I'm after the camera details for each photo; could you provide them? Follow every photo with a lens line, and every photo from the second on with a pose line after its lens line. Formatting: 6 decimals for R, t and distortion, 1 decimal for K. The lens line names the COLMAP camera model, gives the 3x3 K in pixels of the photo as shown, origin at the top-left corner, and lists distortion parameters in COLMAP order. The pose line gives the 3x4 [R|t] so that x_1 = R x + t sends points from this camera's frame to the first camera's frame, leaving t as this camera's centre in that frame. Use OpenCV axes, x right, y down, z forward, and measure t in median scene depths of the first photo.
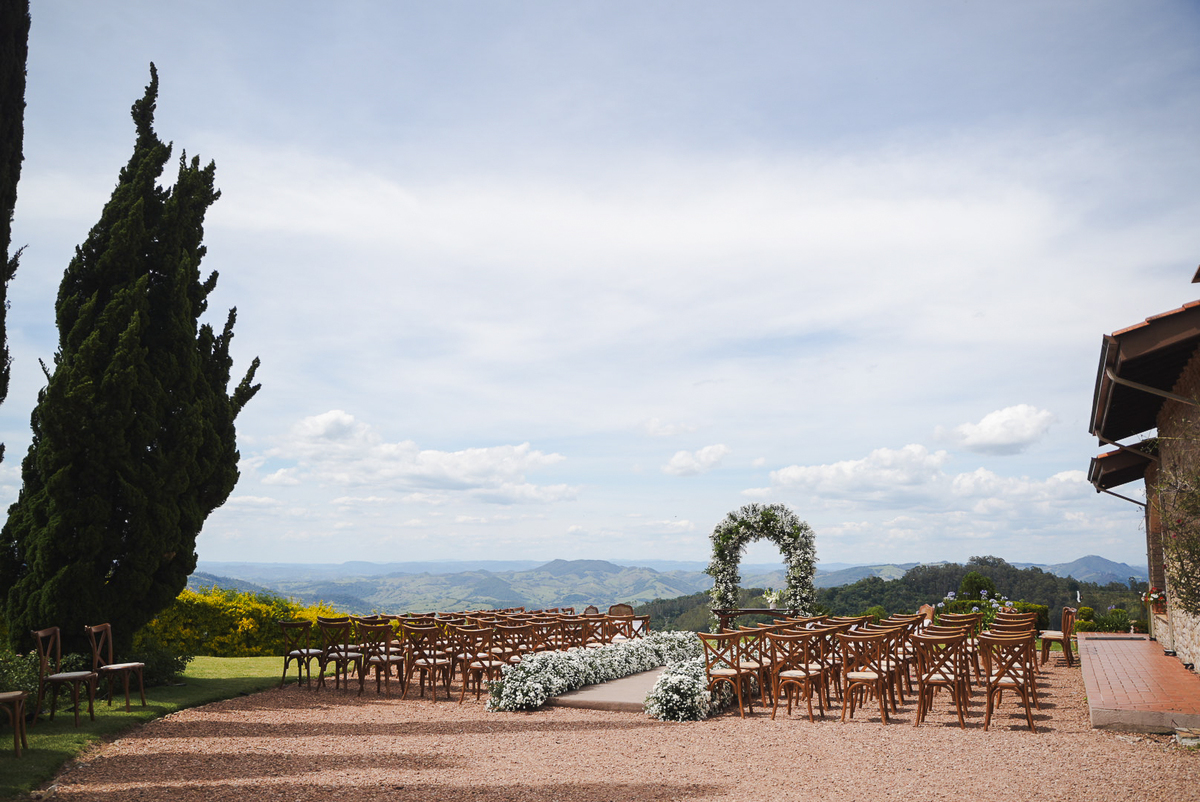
lens RADIAL K [[983.5, 0, 572.6], [0, 983.5, 401.6], [0, 0, 1]] dist [-0.109775, 0.081841]
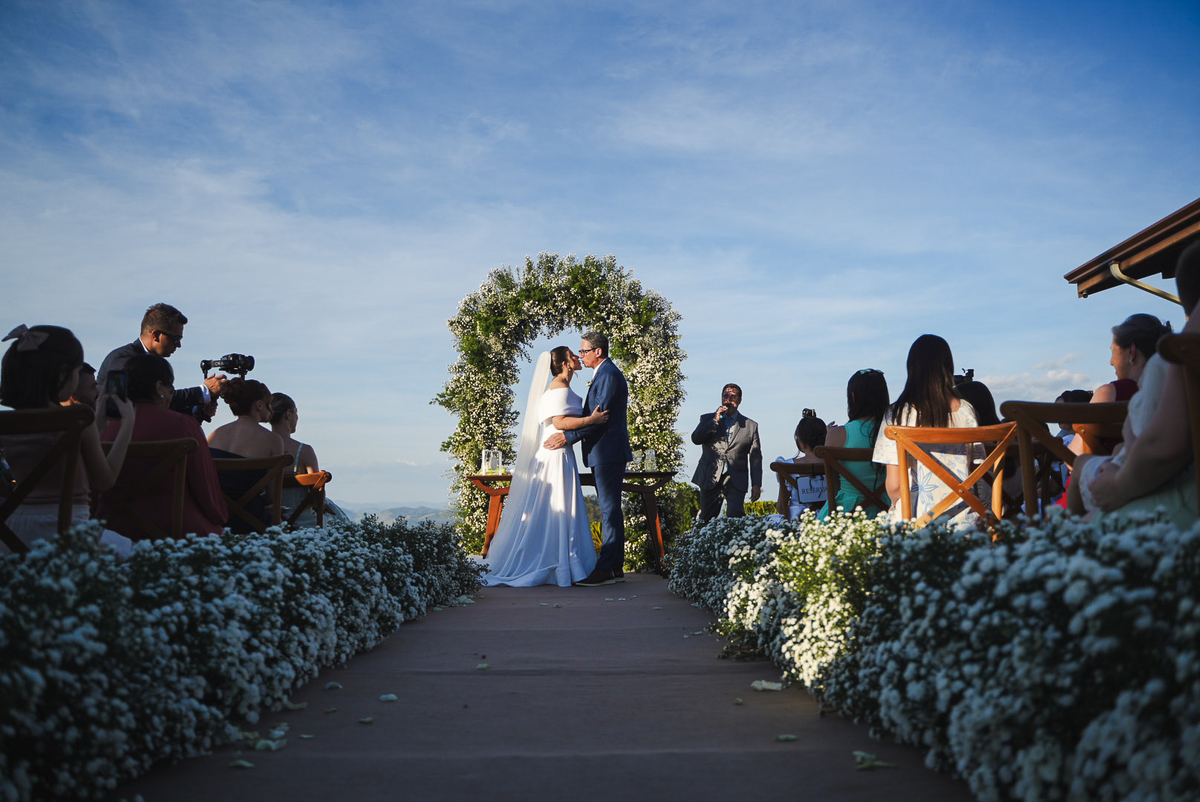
lens RADIAL K [[983.5, 0, 601.7], [0, 983.5, 417.1], [0, 0, 1]] dist [-0.109775, 0.081841]
pose [[0.913920, 0.022639, 0.405262, 0.023899], [-0.053673, 0.996416, 0.065377, 0.150403], [-0.402330, -0.081501, 0.911860, 0.572713]]
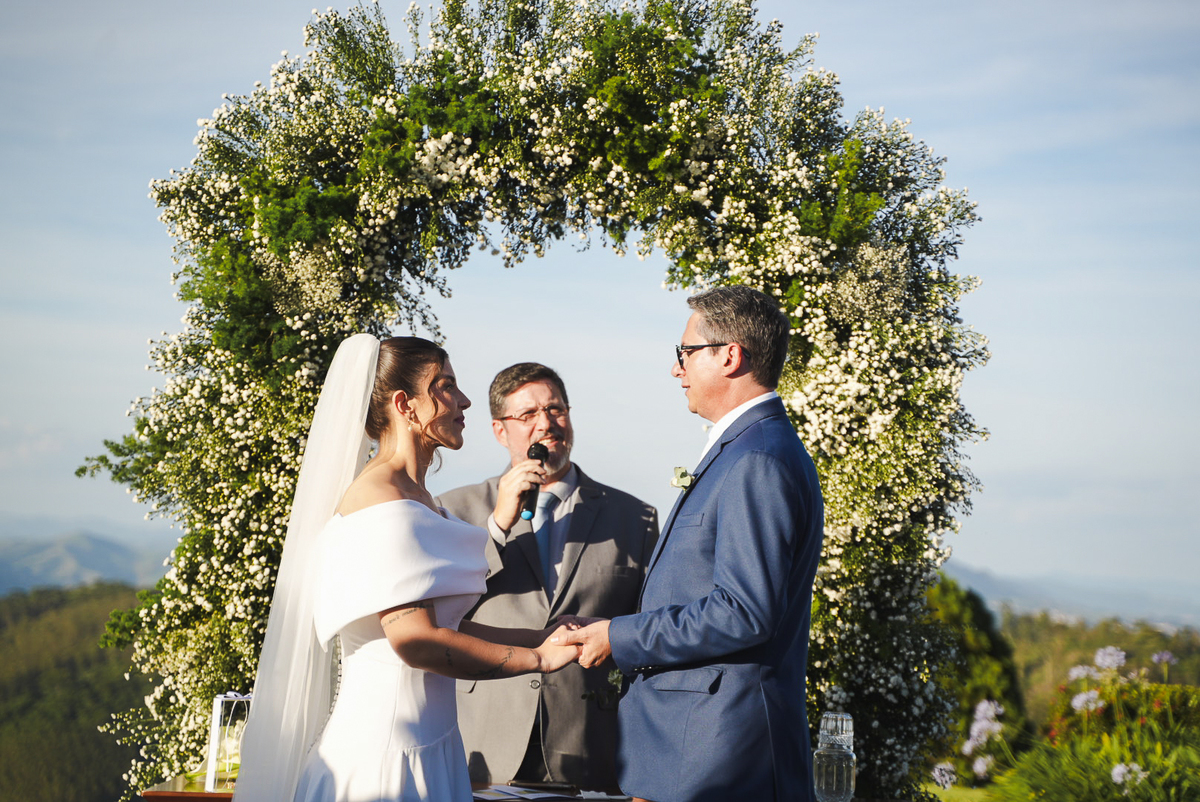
lens RADIAL K [[2388.1, 0, 608.4], [0, 2388.1, 411.5], [0, 0, 1]] dist [0.280192, 0.000000]
pose [[0.932297, 0.061077, 0.356498, 0.085378], [-0.102023, 0.990023, 0.097189, 0.131794], [-0.347006, -0.126980, 0.929227, 0.697280]]
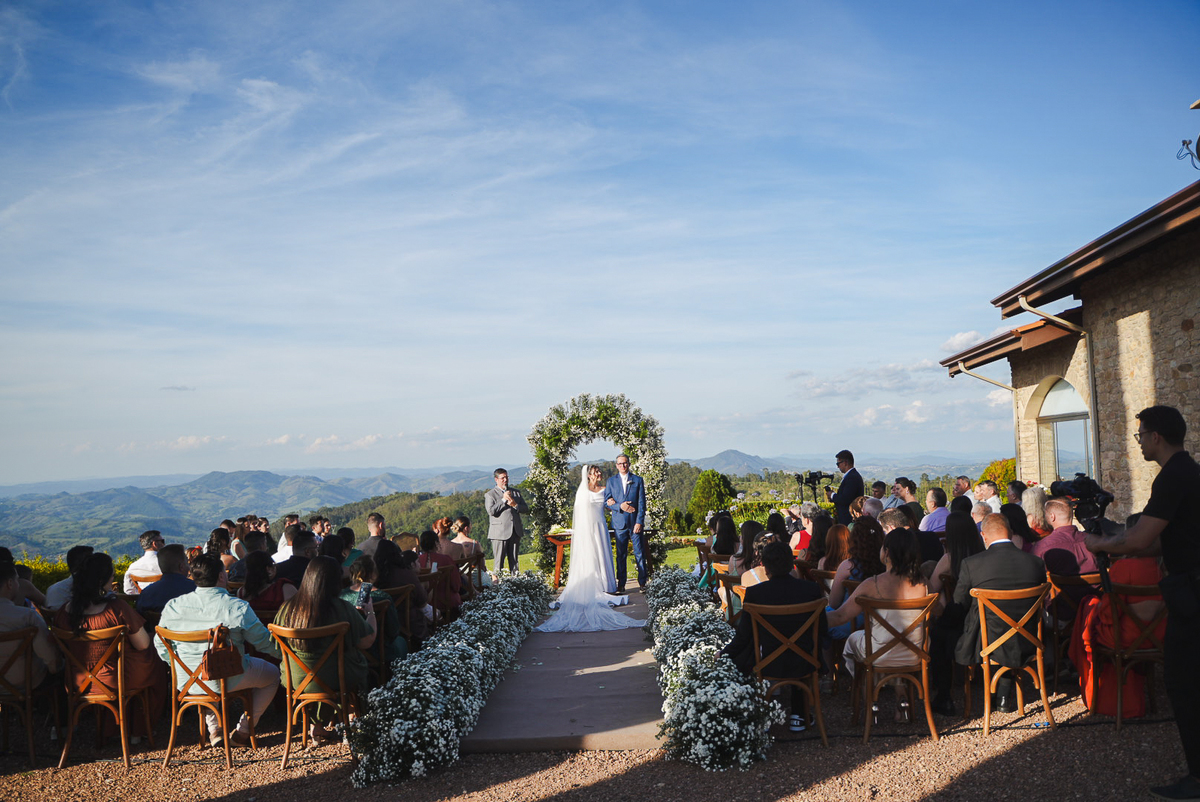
lens RADIAL K [[983.5, 0, 597.9], [0, 983.5, 405.1], [0, 0, 1]] dist [-0.109775, 0.081841]
pose [[0.934114, -0.021406, 0.356332, -0.081207], [-0.014354, 0.995141, 0.097410, 0.037907], [-0.356686, -0.096107, 0.929268, 0.282202]]
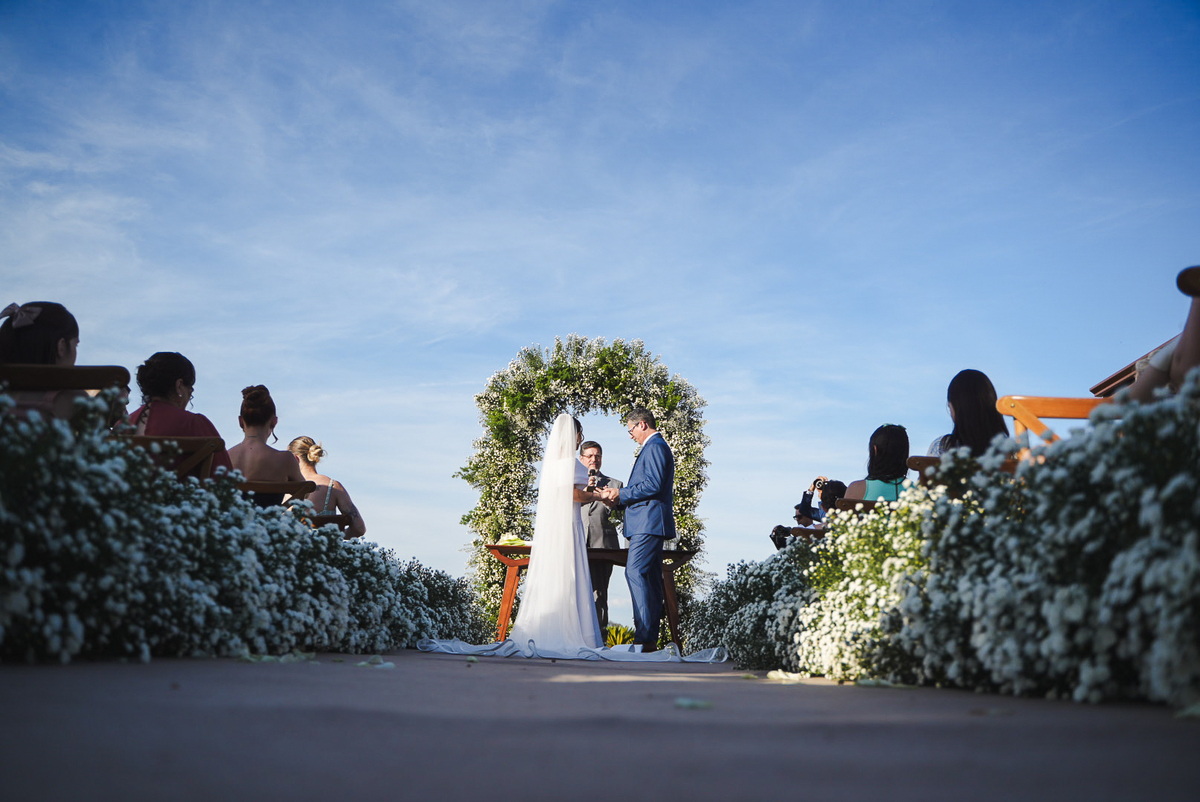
lens RADIAL K [[983.5, 0, 600.1], [0, 983.5, 413.6], [0, 0, 1]] dist [-0.109775, 0.081841]
pose [[0.920398, 0.115418, 0.373559, 0.024375], [-0.099165, 0.993106, -0.062510, 0.170468], [-0.378198, 0.020490, 0.925498, 0.570648]]
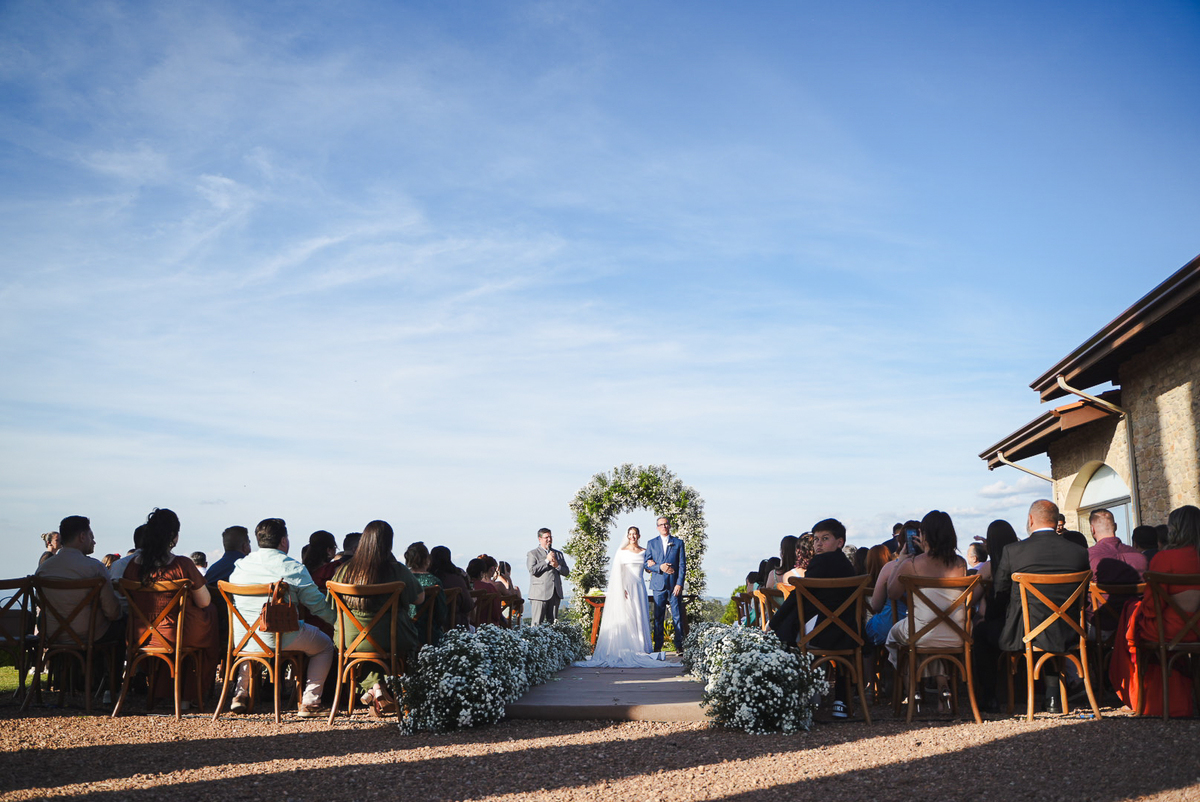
lens RADIAL K [[983.5, 0, 594.9], [0, 983.5, 406.6], [0, 0, 1]] dist [-0.109775, 0.081841]
pose [[0.946344, 0.061110, 0.317331, -0.092658], [-0.052929, 0.998007, -0.034345, 0.087854], [-0.318797, 0.015706, 0.947693, 0.266228]]
